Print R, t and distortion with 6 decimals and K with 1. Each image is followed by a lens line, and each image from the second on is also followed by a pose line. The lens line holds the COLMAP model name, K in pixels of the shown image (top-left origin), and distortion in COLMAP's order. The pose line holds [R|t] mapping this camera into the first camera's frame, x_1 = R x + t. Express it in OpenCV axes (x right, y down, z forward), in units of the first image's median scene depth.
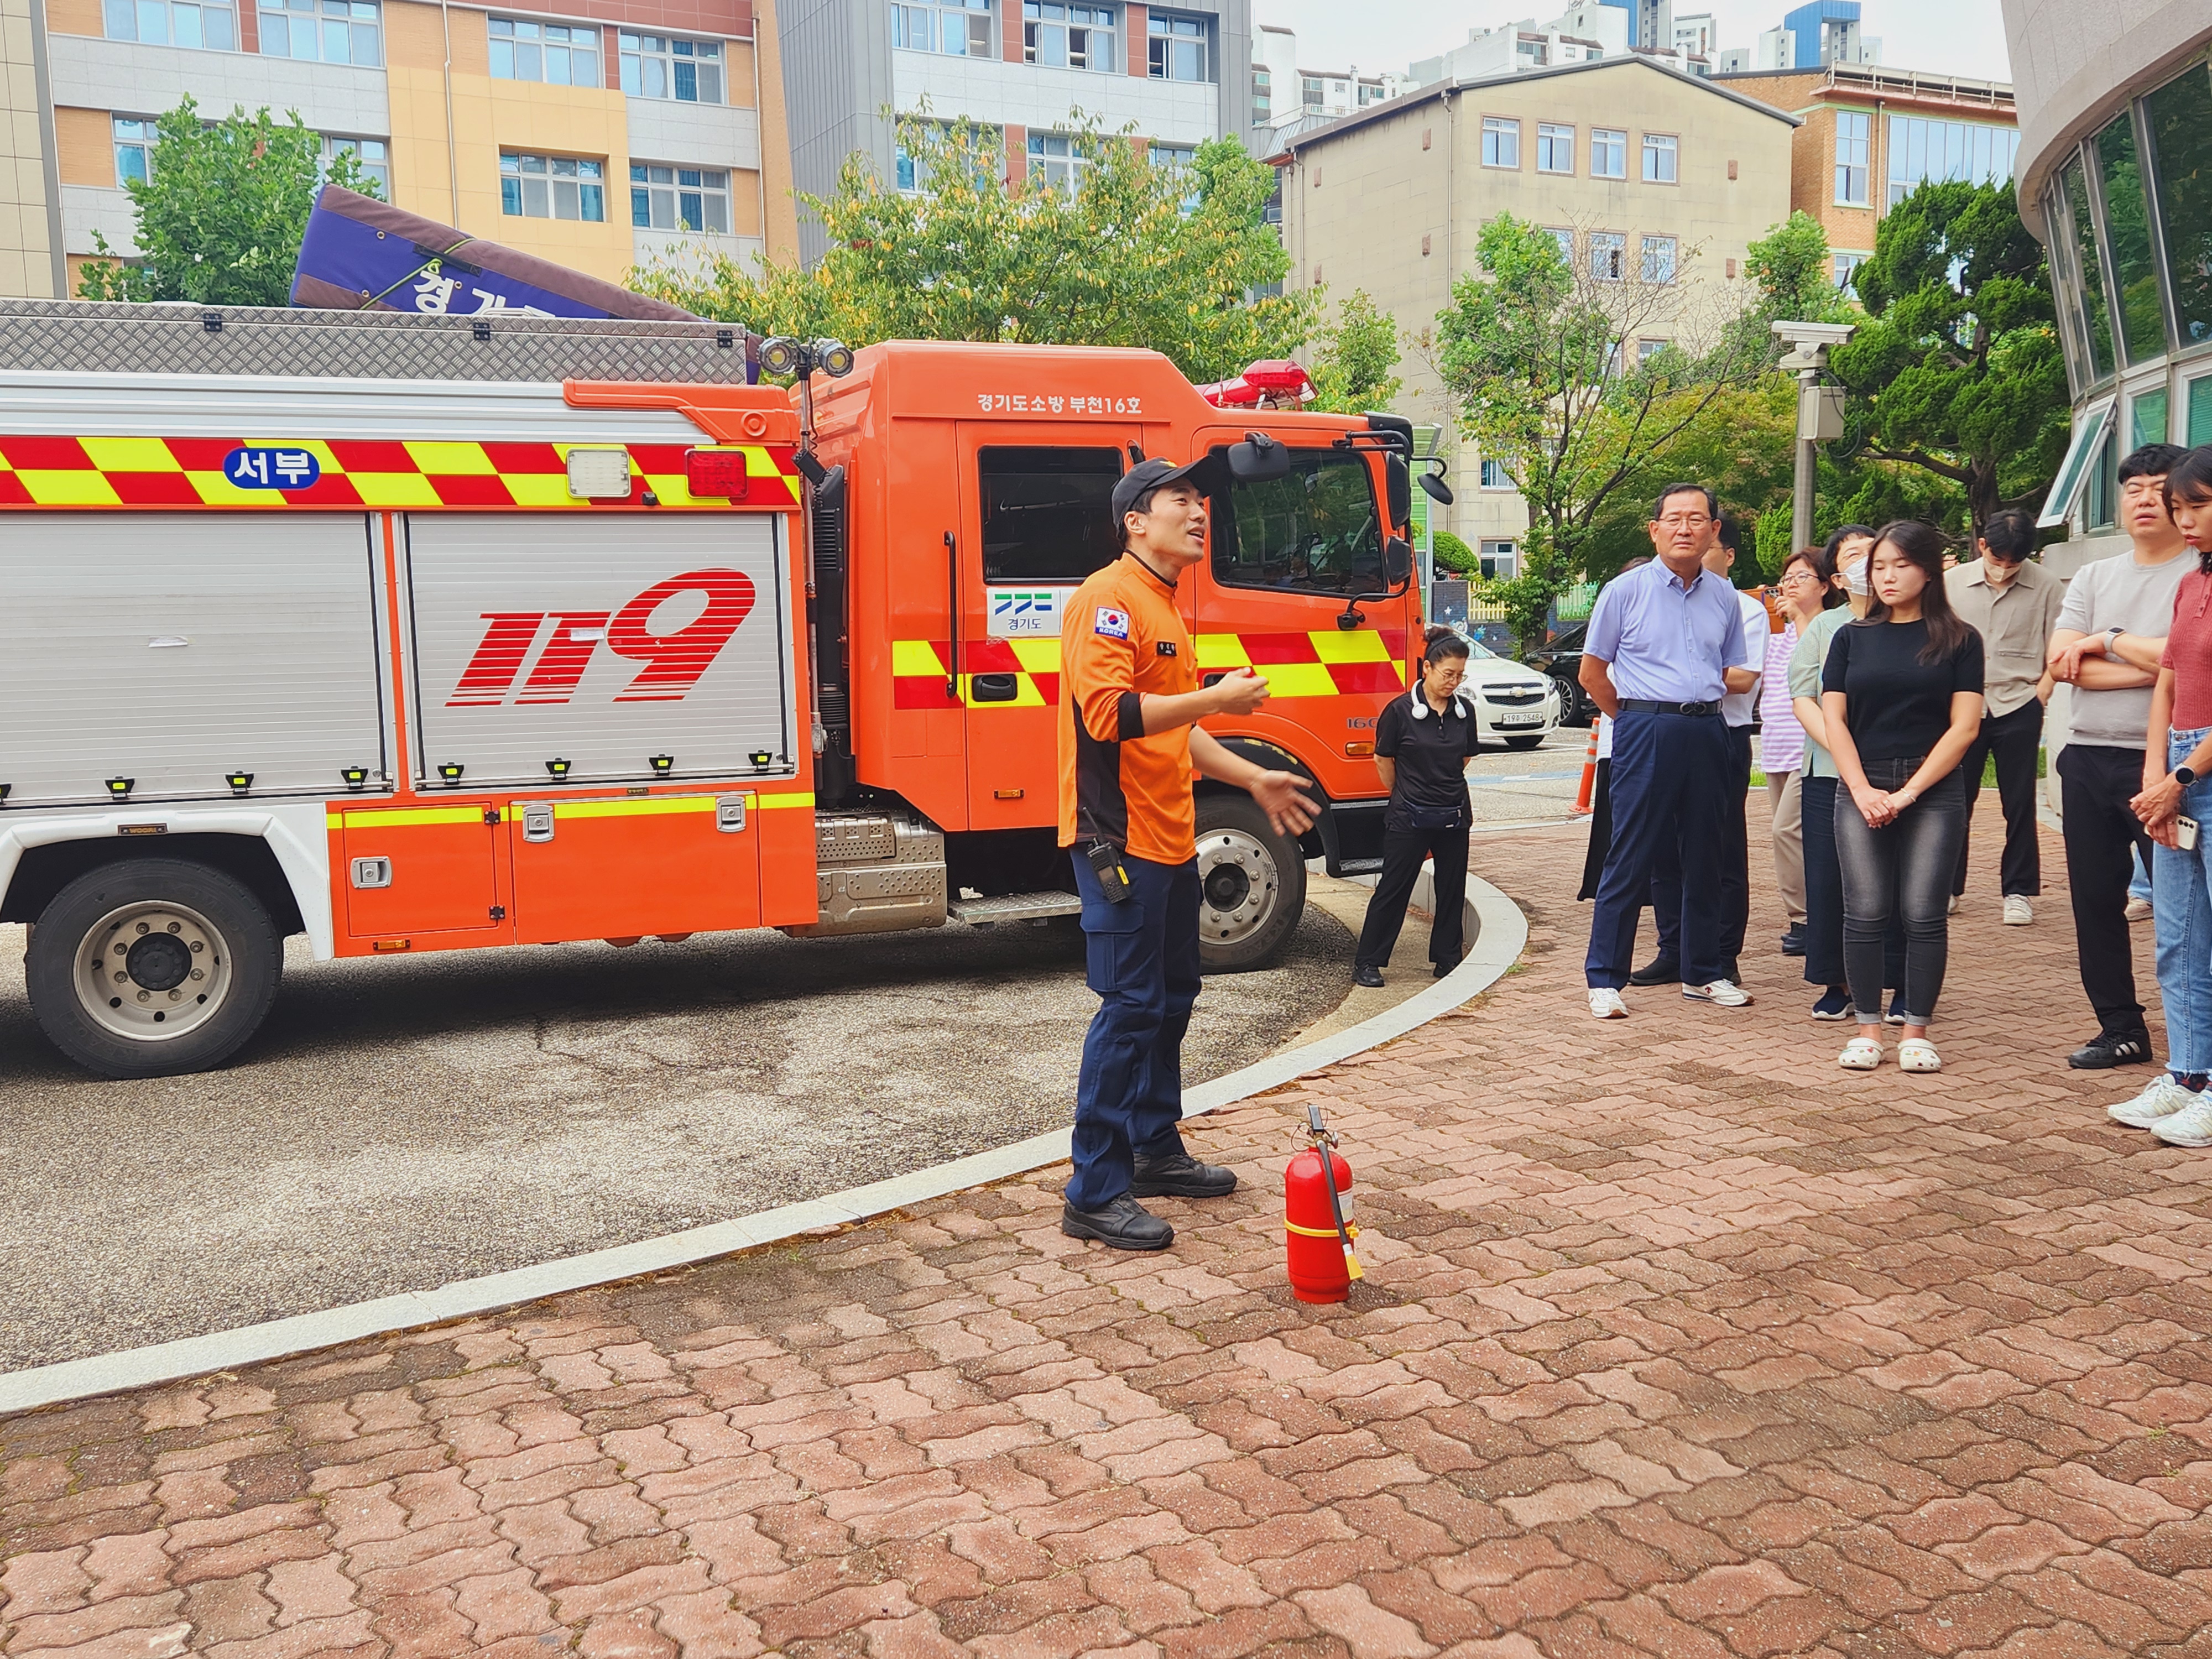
lens RADIAL K [[2015.5, 0, 1106.0], [0, 2015.5, 829.5], [0, 0, 1]] dist [0.051820, -0.003776]
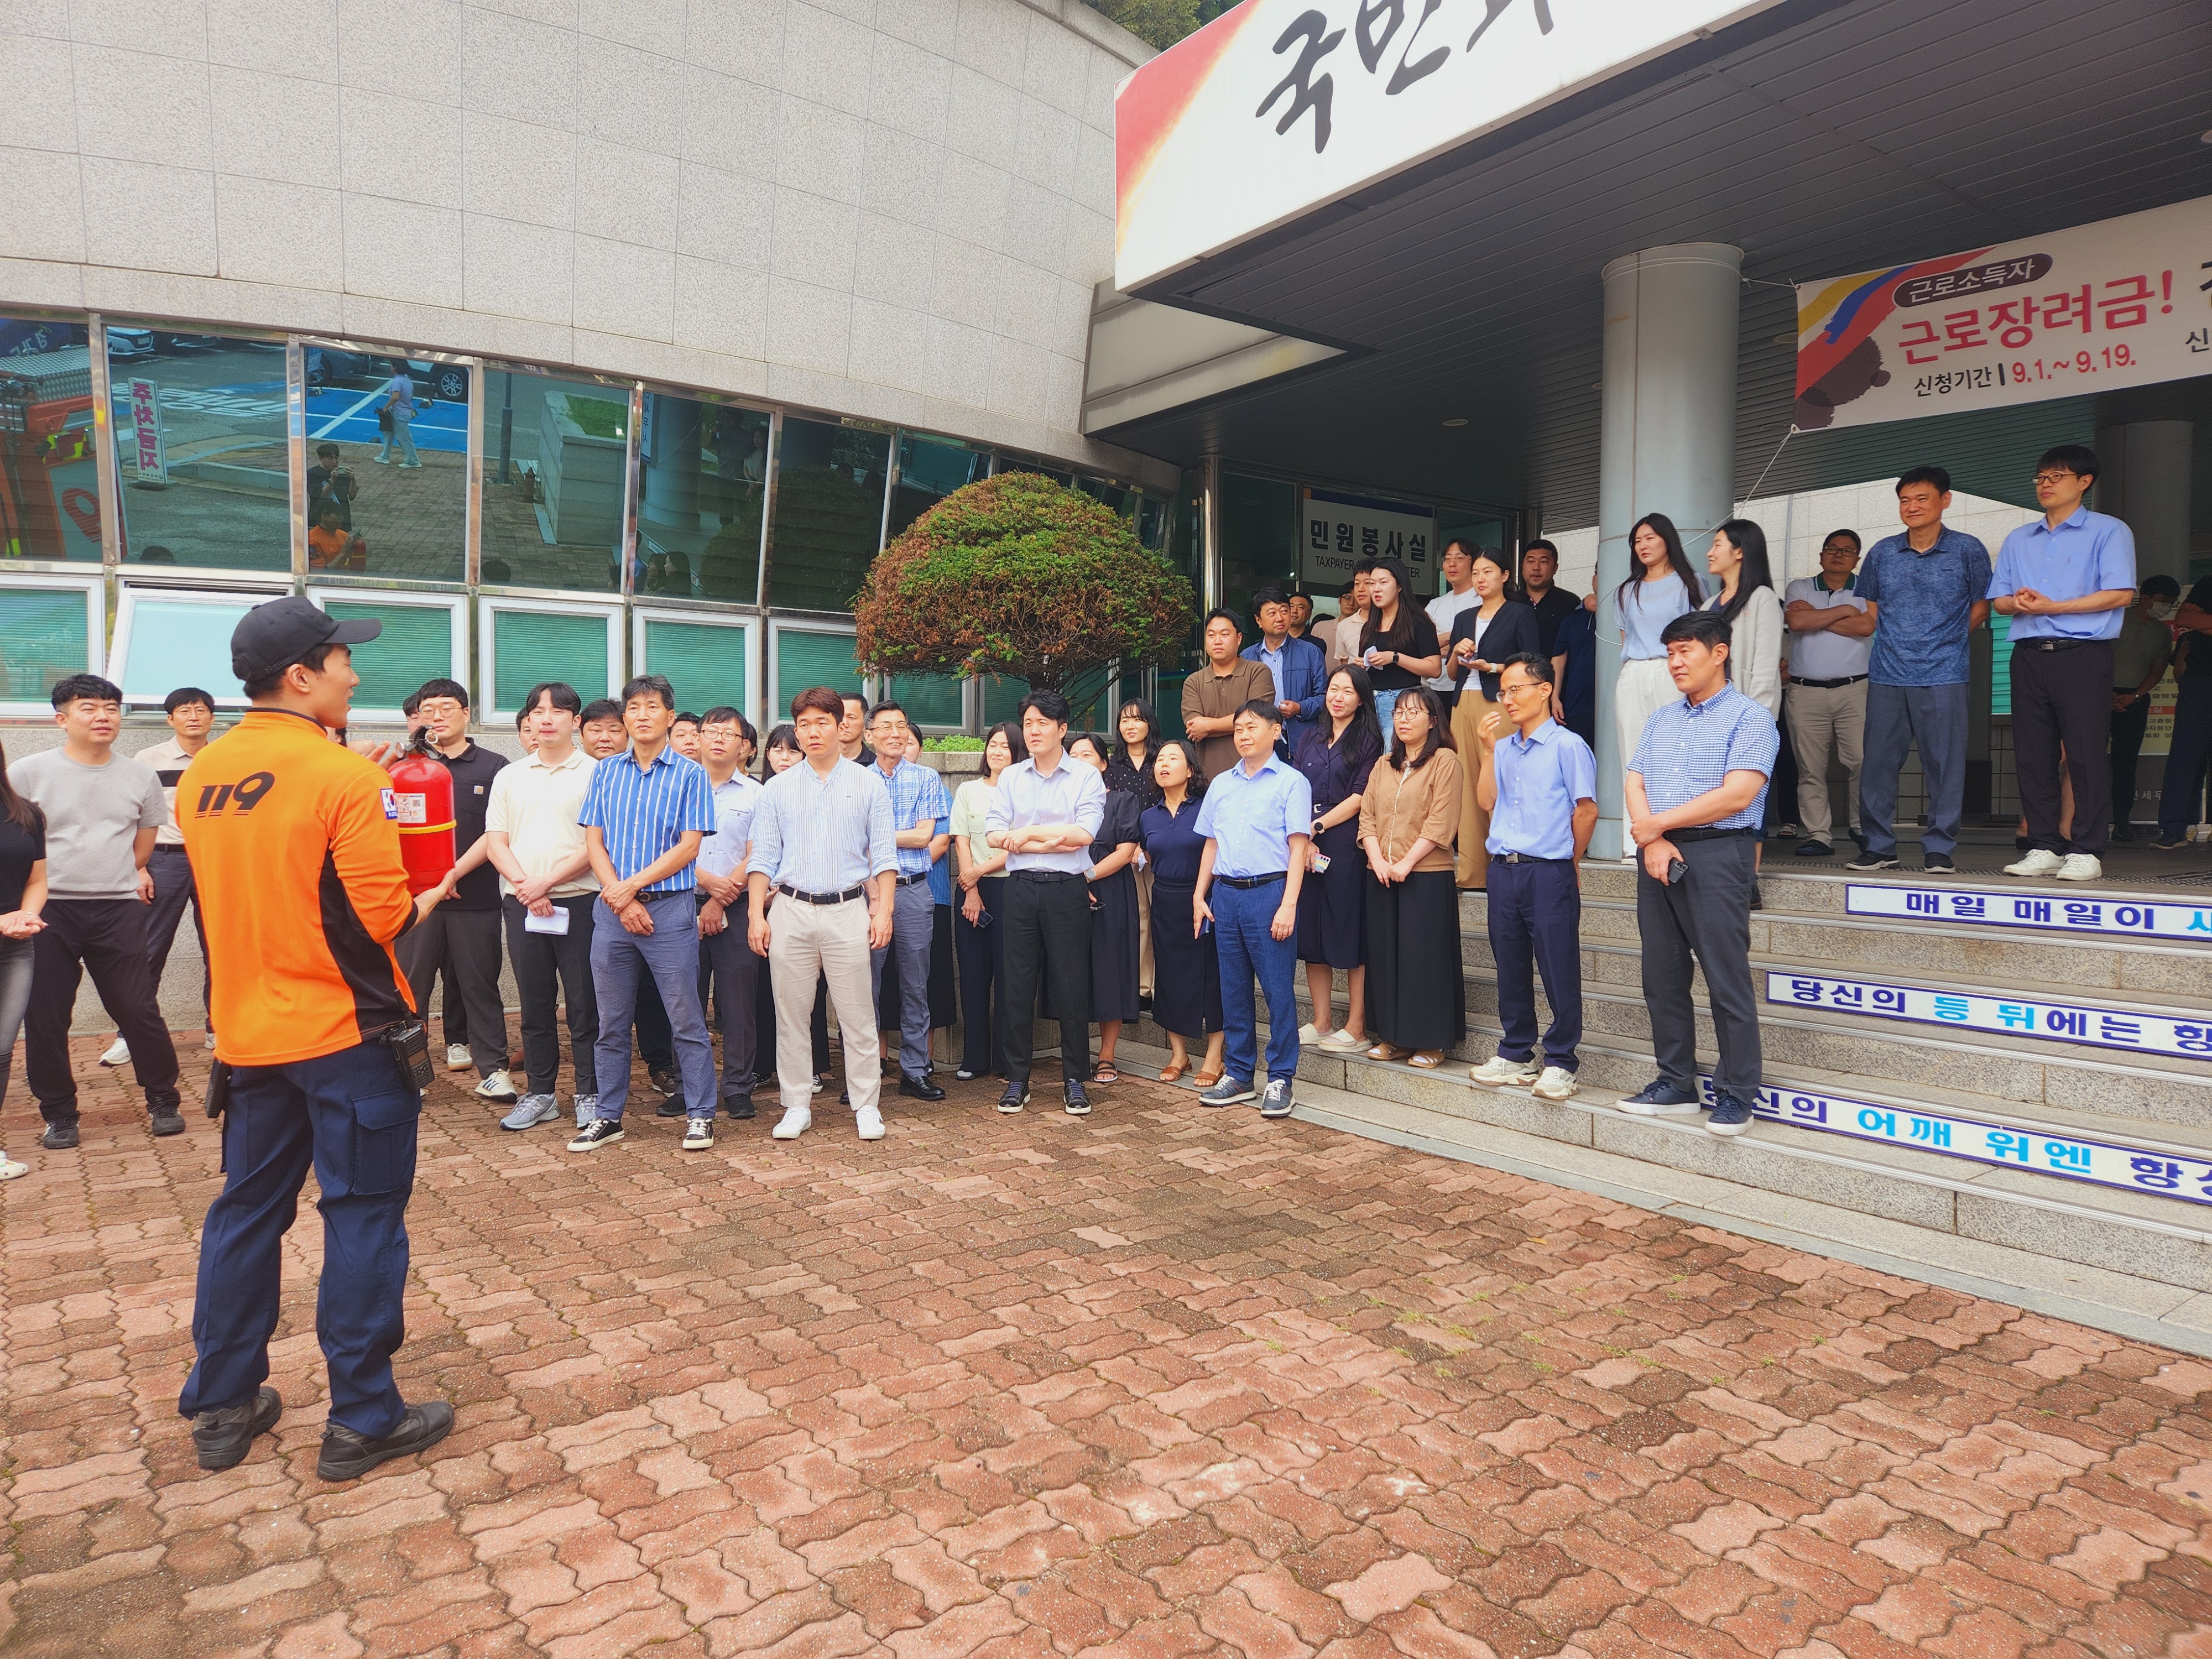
lens RADIAL K [[1498.8, 0, 1106.0], [0, 1498.8, 829.5], [0, 0, 1]] dist [-0.003176, -0.002969]
pose [[-0.158106, -0.009304, 0.987378, -0.903136], [0.111439, 0.993399, 0.027205, -0.055401], [-0.981114, 0.114334, -0.156025, 0.812274]]
